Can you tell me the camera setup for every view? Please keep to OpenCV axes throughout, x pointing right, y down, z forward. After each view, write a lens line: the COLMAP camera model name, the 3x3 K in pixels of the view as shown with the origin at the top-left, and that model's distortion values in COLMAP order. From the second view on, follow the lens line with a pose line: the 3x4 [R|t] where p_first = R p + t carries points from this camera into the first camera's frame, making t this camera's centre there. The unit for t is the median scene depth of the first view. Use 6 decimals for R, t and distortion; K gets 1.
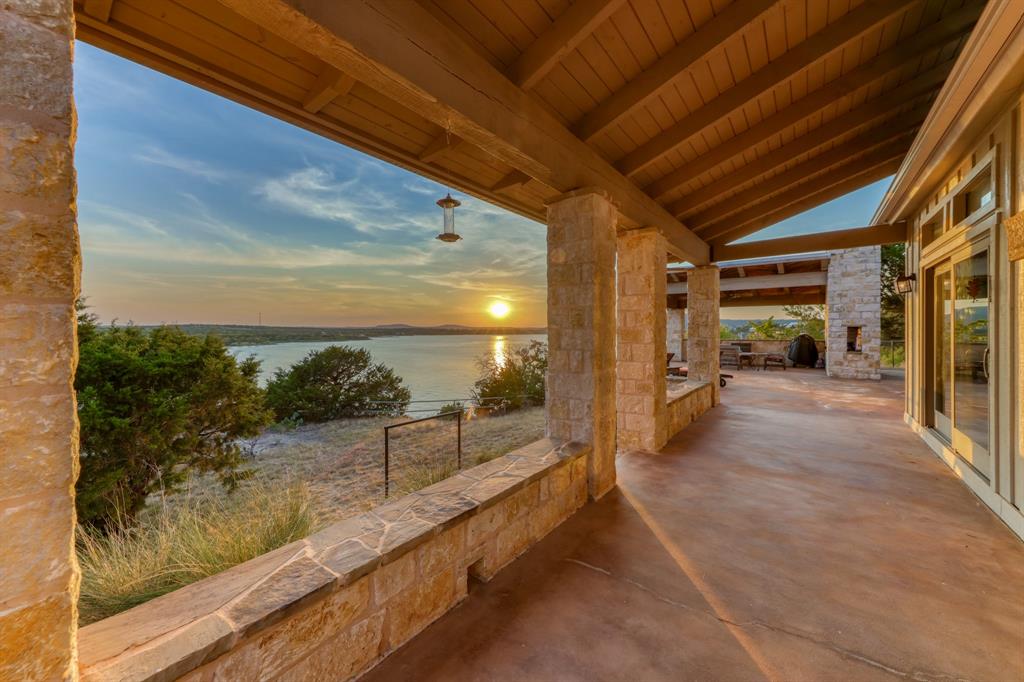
lens RADIAL K [[361.9, 0, 511.1], [0, 361.9, 329.1], [0, 0, 1]] dist [0.000478, 0.000032]
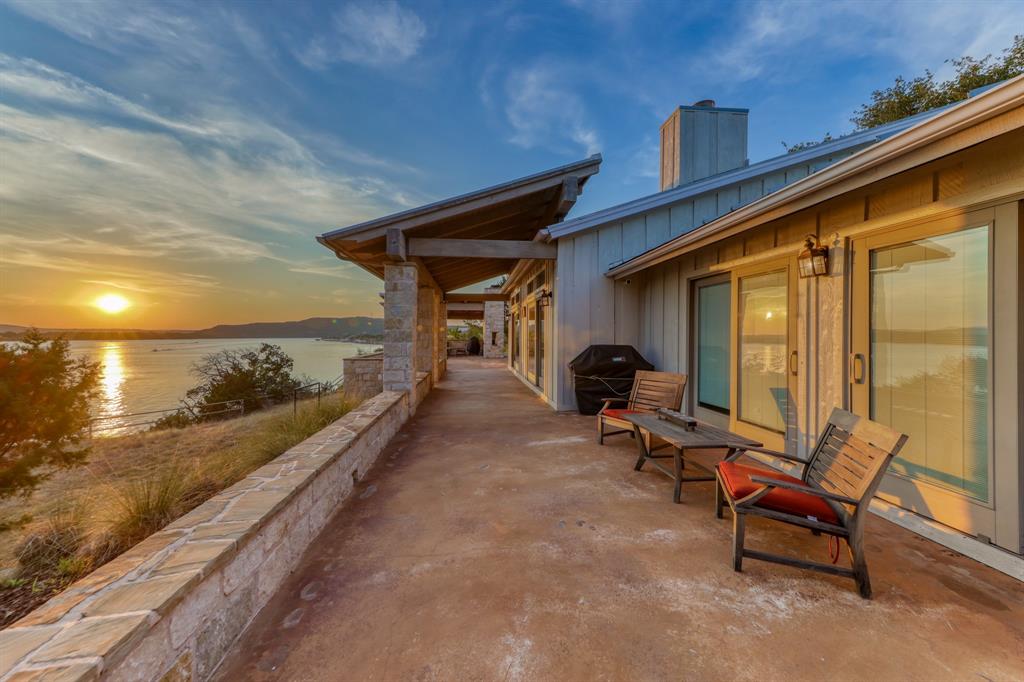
lens RADIAL K [[361.9, 0, 511.1], [0, 361.9, 329.1], [0, 0, 1]] dist [0.000478, 0.000032]
pose [[0.694699, 0.011685, 0.719206, -0.312660], [-0.003822, 0.999914, -0.012555, 0.000809], [-0.719290, 0.005973, 0.694684, -0.332575]]
